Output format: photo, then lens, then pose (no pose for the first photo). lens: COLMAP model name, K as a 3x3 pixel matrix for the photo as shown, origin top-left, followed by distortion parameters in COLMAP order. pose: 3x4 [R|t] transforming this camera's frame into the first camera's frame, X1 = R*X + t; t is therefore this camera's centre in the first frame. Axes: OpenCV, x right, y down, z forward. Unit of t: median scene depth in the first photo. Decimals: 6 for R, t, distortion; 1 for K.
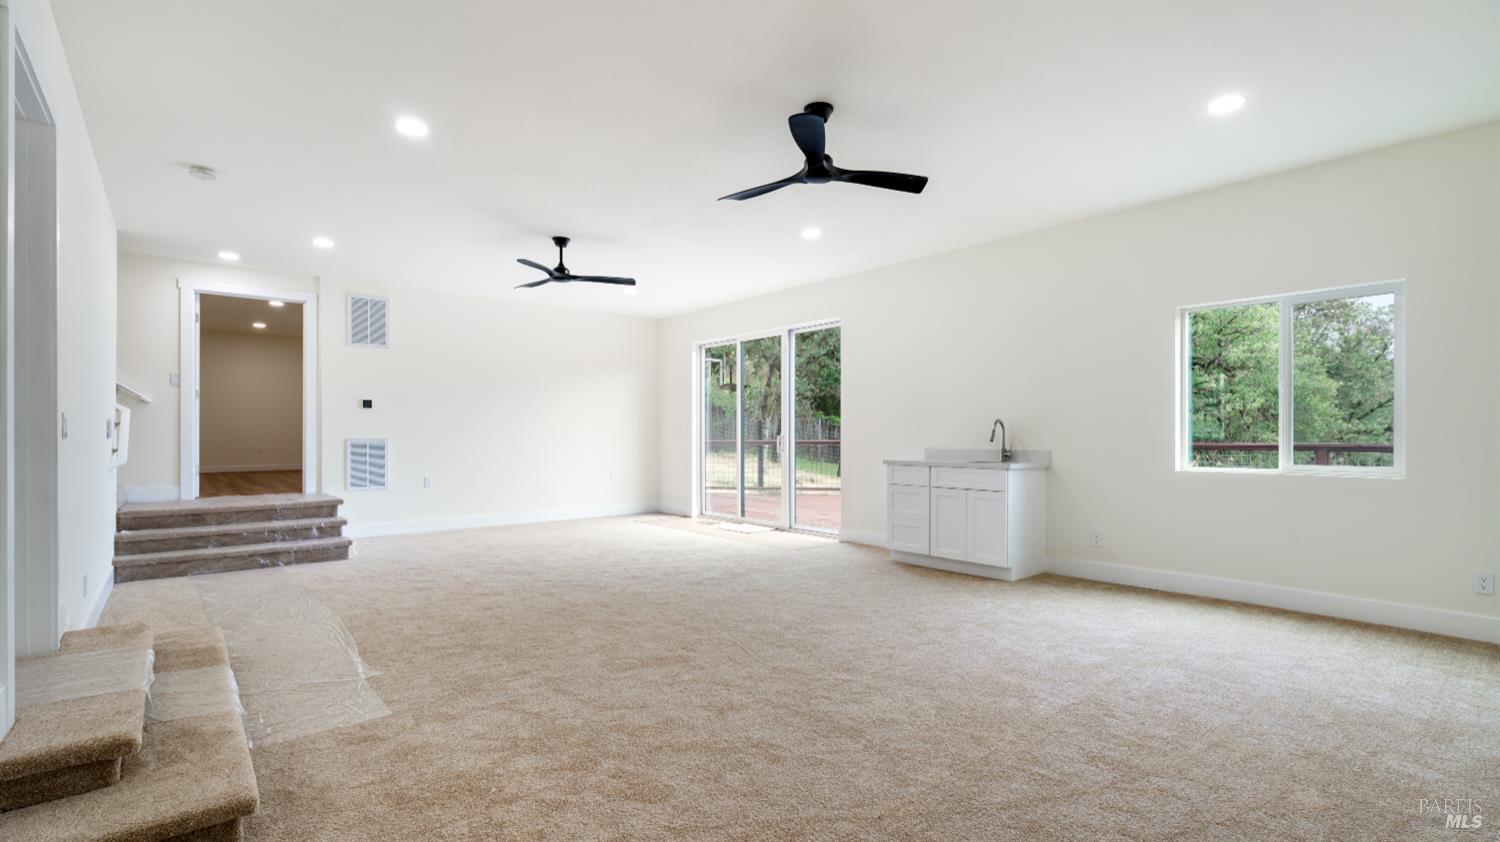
lens RADIAL K [[679.3, 0, 746.6], [0, 679.3, 436.4], [0, 0, 1]] dist [-0.003263, 0.000296]
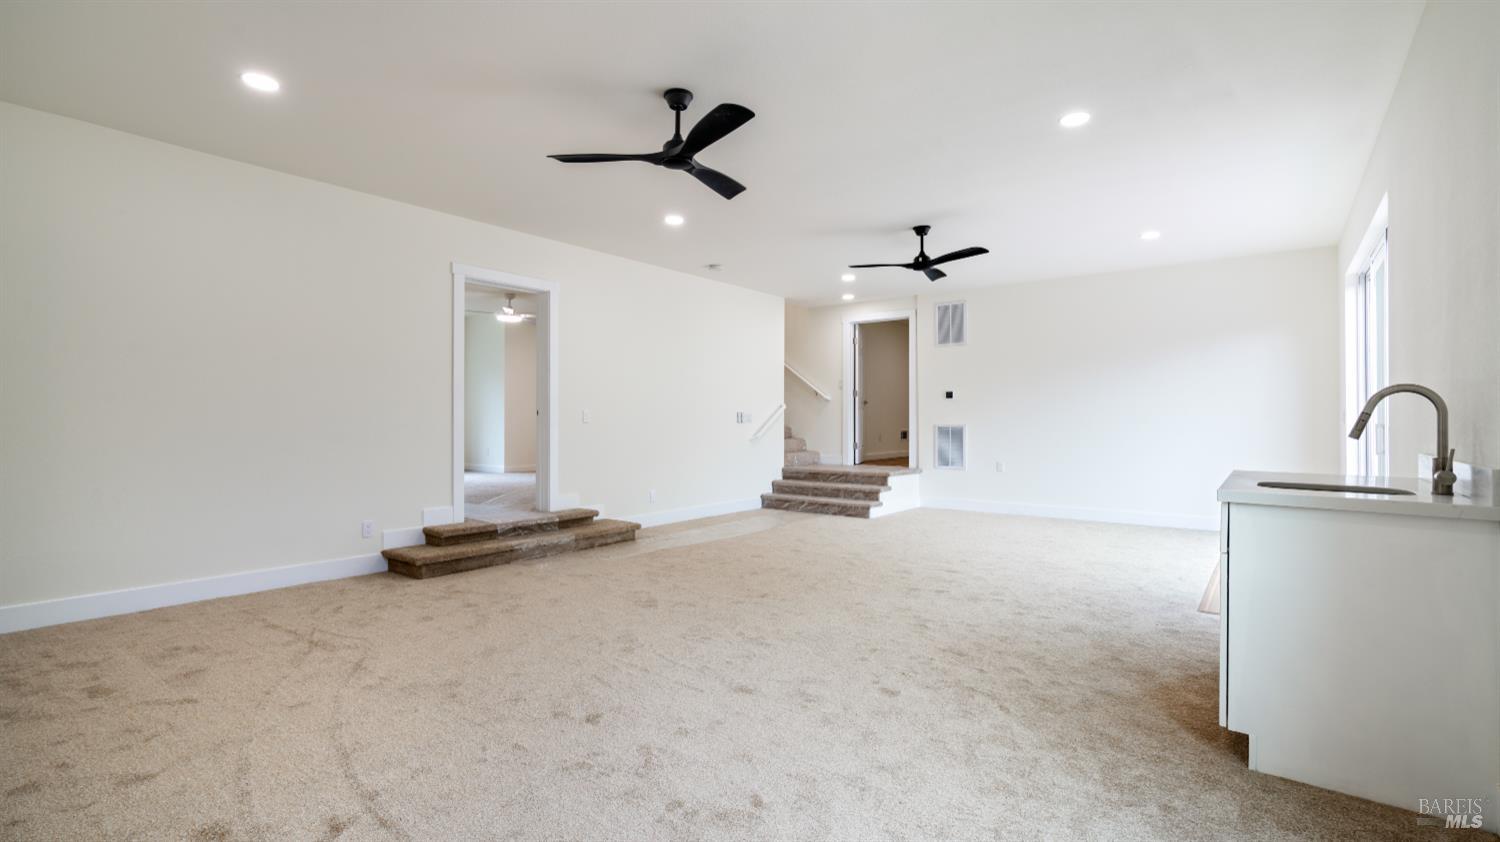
lens RADIAL K [[679.3, 0, 749.1], [0, 679.3, 412.0], [0, 0, 1]] dist [-0.003263, 0.000296]
pose [[0.225199, -0.012820, -0.974228, 0.647694], [-0.004140, 0.999892, -0.014115, -0.000621], [0.974304, 0.007211, 0.225122, 0.517044]]
